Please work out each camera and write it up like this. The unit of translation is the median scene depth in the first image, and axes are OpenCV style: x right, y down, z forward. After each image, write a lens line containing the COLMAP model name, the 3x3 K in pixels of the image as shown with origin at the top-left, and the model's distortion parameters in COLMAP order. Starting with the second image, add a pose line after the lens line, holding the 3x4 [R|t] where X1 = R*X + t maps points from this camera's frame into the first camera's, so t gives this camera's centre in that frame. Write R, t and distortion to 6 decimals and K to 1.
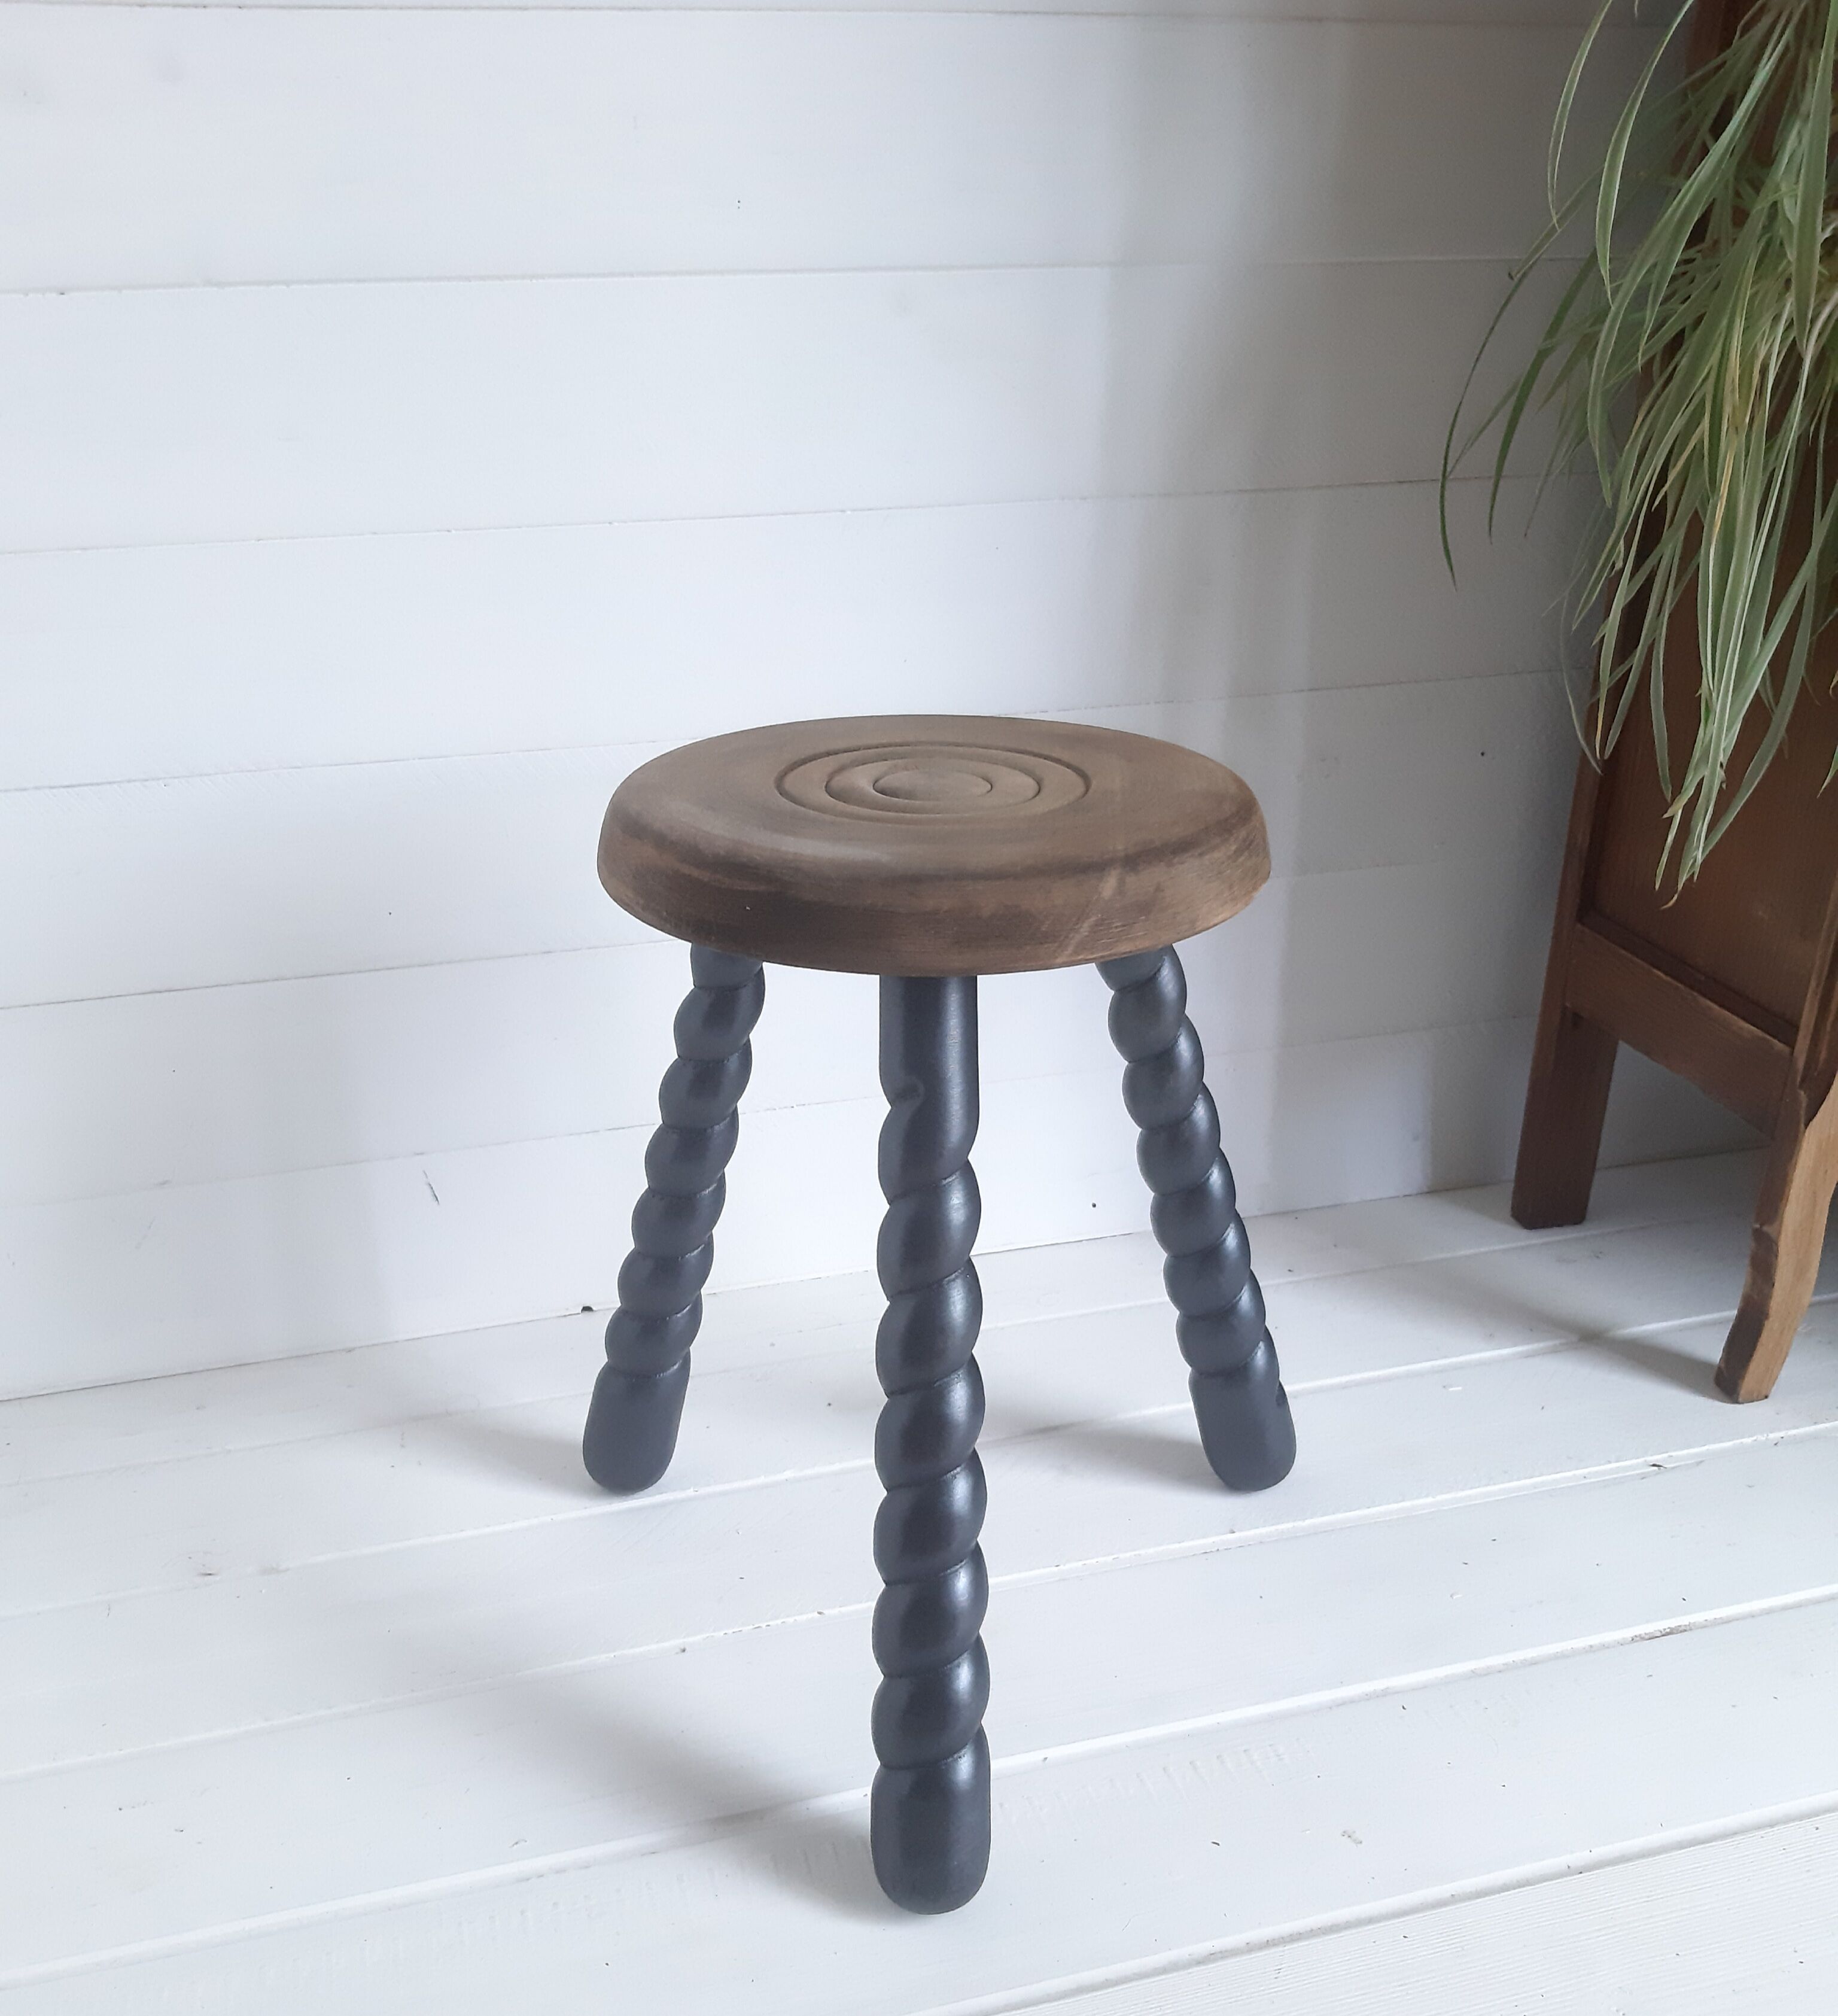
lens RADIAL K [[1995.4, 0, 882.4], [0, 1995.4, 1083.3], [0, 0, 1]] dist [0.095127, -0.005184]
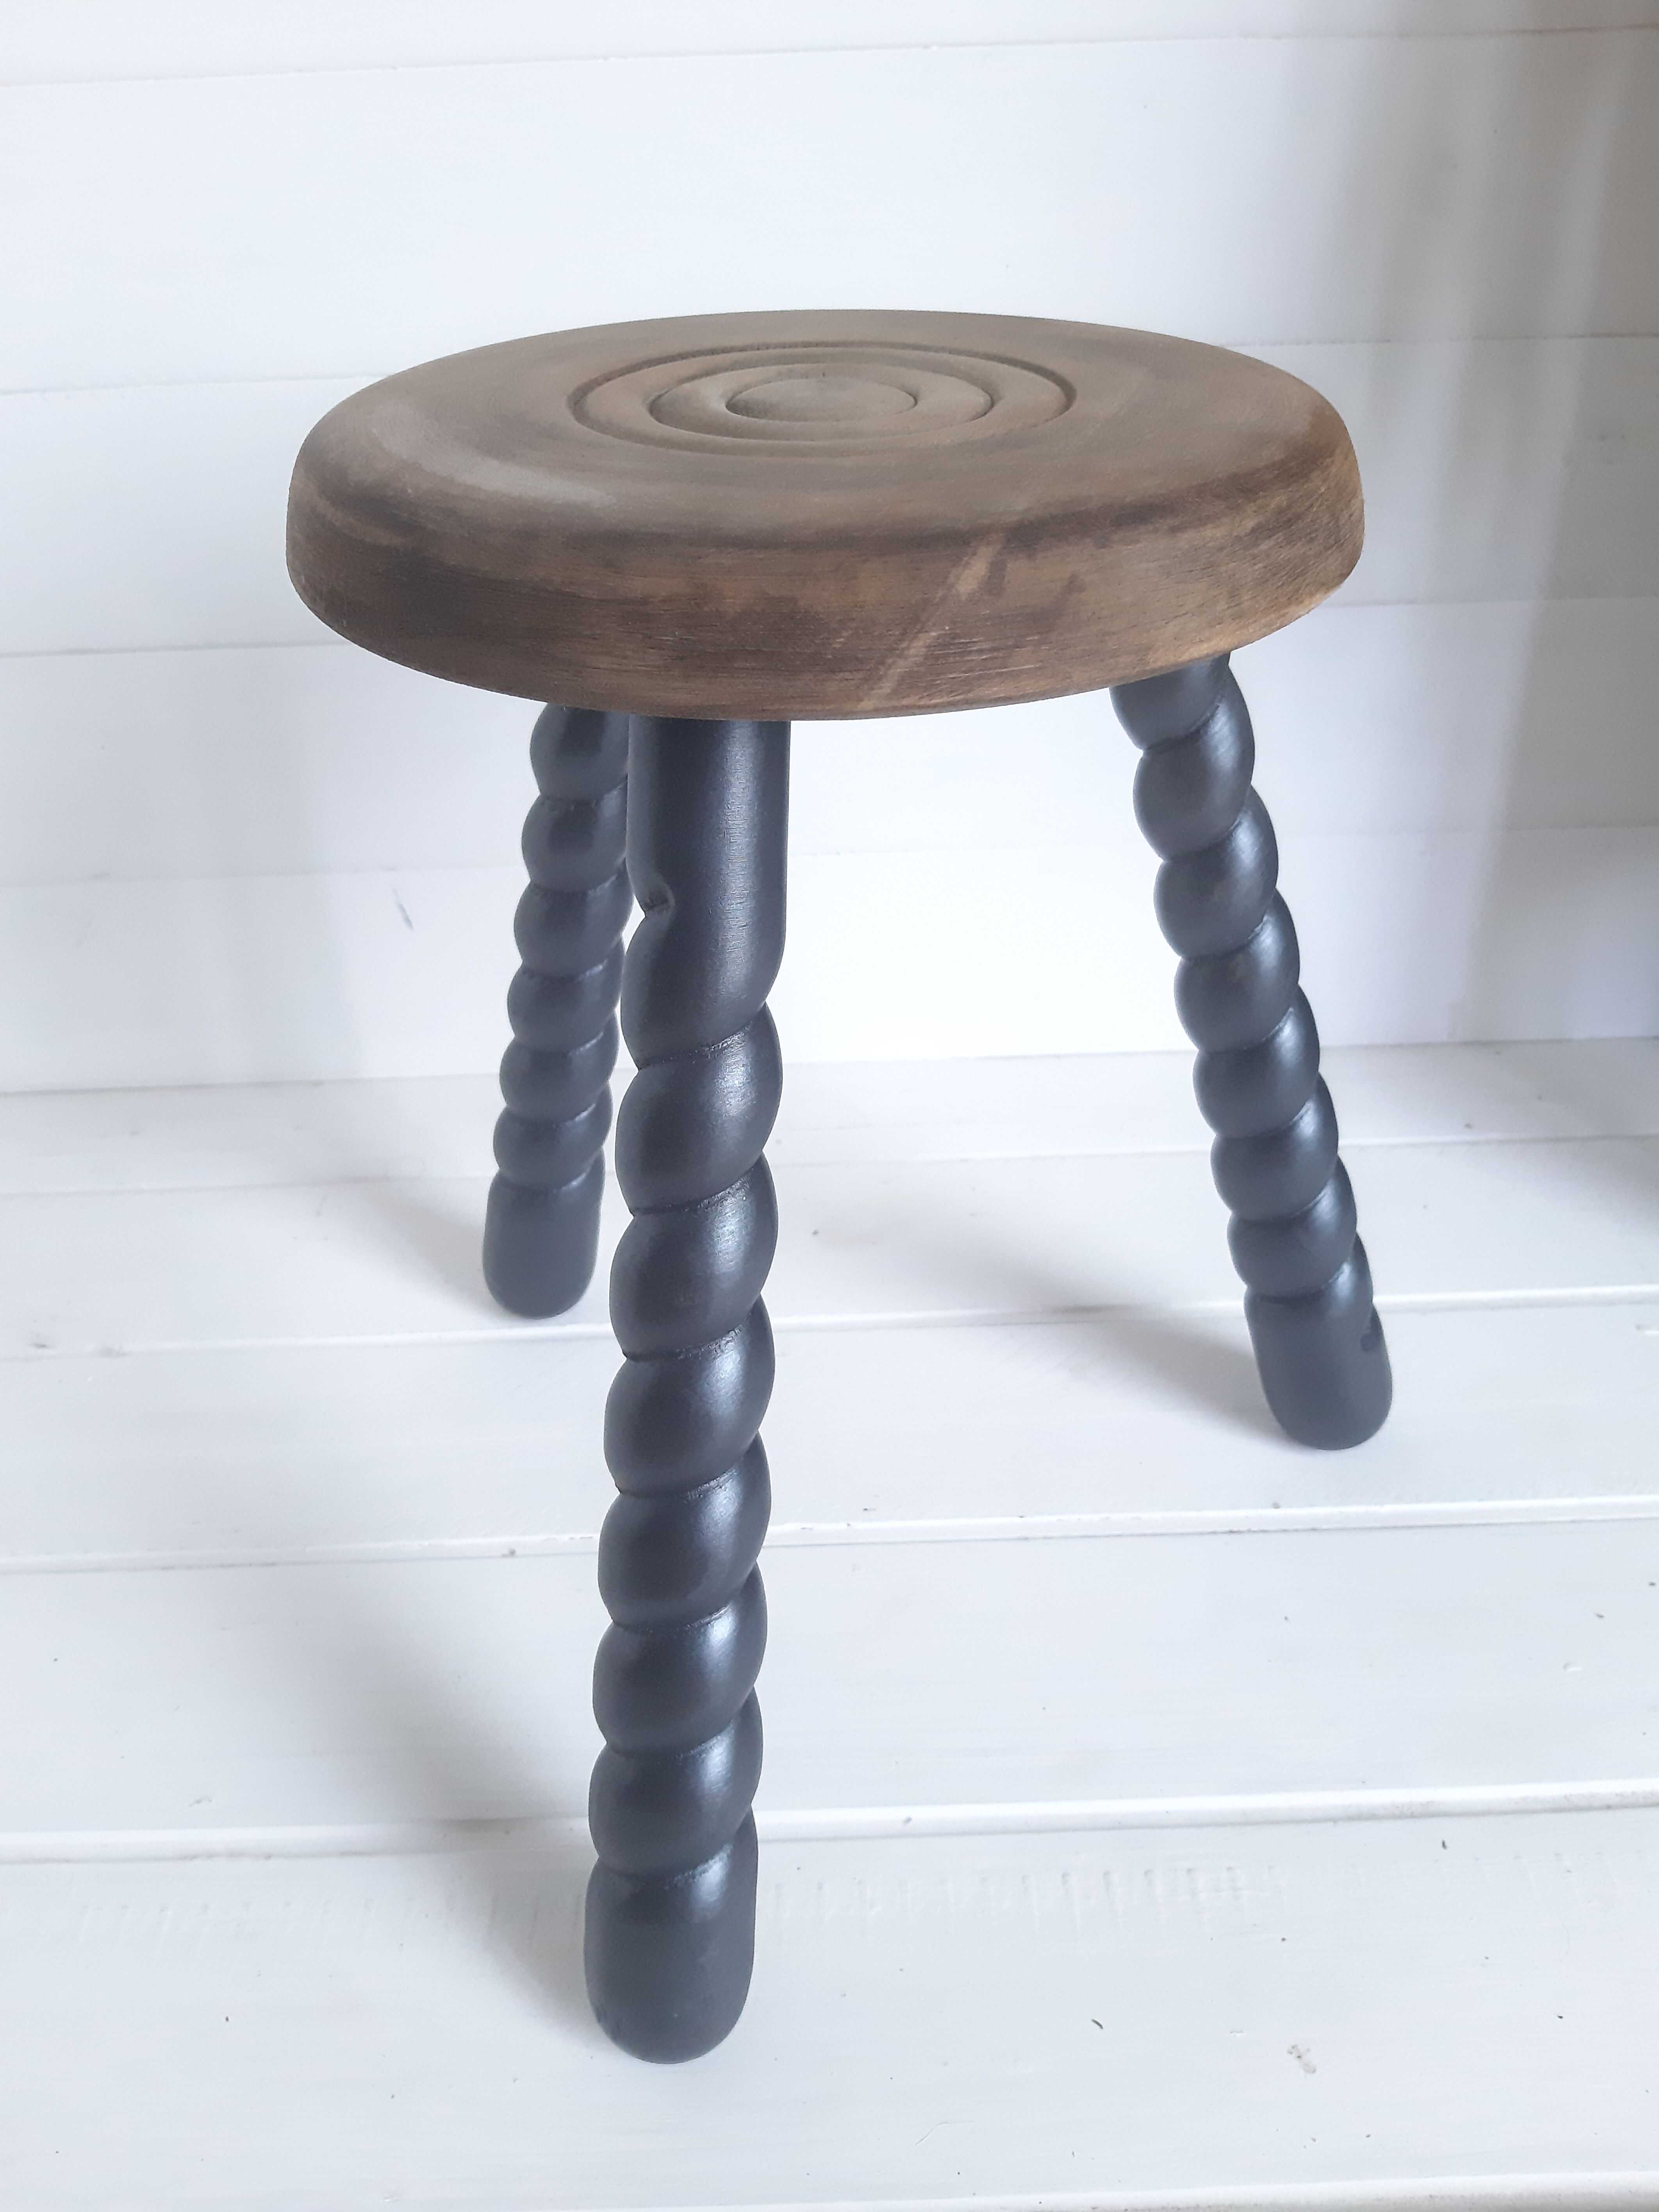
lens RADIAL K [[1812.4, 0, 826.3], [0, 1812.4, 1009.4], [0, 0, 1]] dist [0.063121, -0.102520]
pose [[0.969769, 0.113067, -0.216248, 0.176040], [-0.084091, 0.986741, 0.138819, -0.041477], [0.229076, -0.116437, 0.966419, 0.437000]]
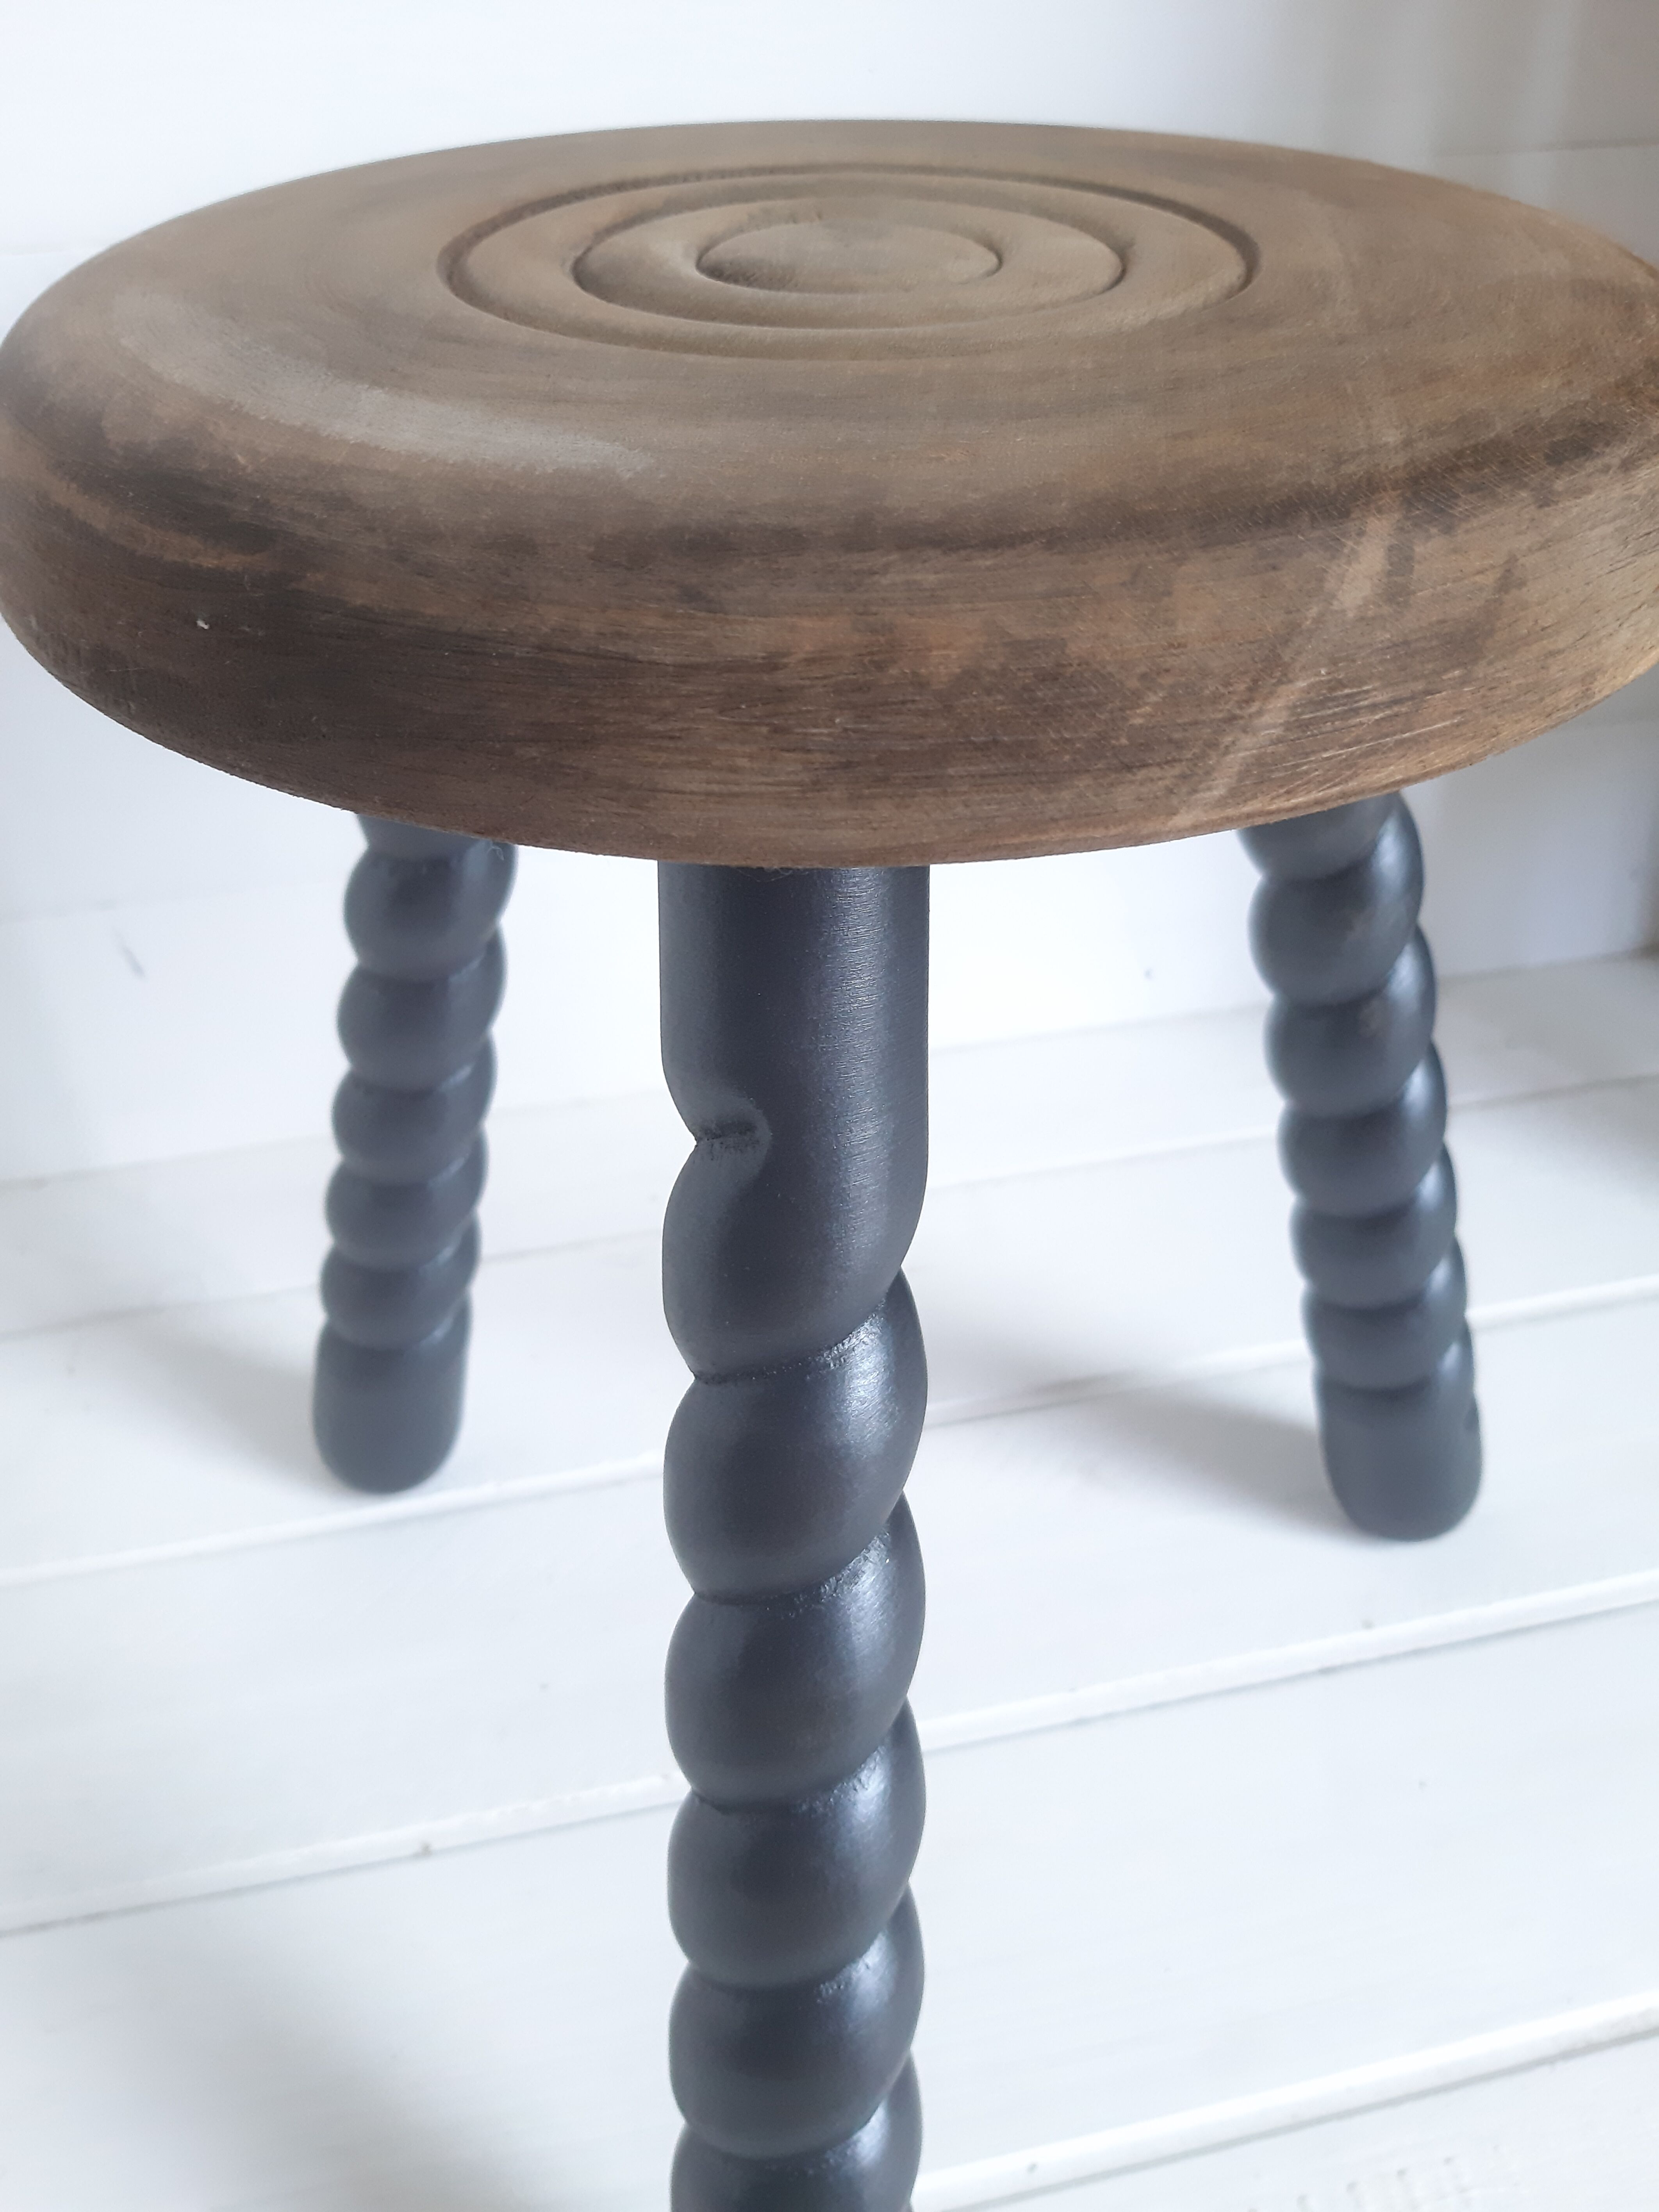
lens RADIAL K [[1831.6, 0, 826.5], [0, 1831.6, 1015.4], [0, 0, 1]] dist [-0.000410, -0.052522]
pose [[0.998536, 0.026073, -0.047403, 0.042578], [-0.015882, 0.978872, 0.203856, -0.078794], [0.051717, -0.202805, 0.977852, 0.635840]]
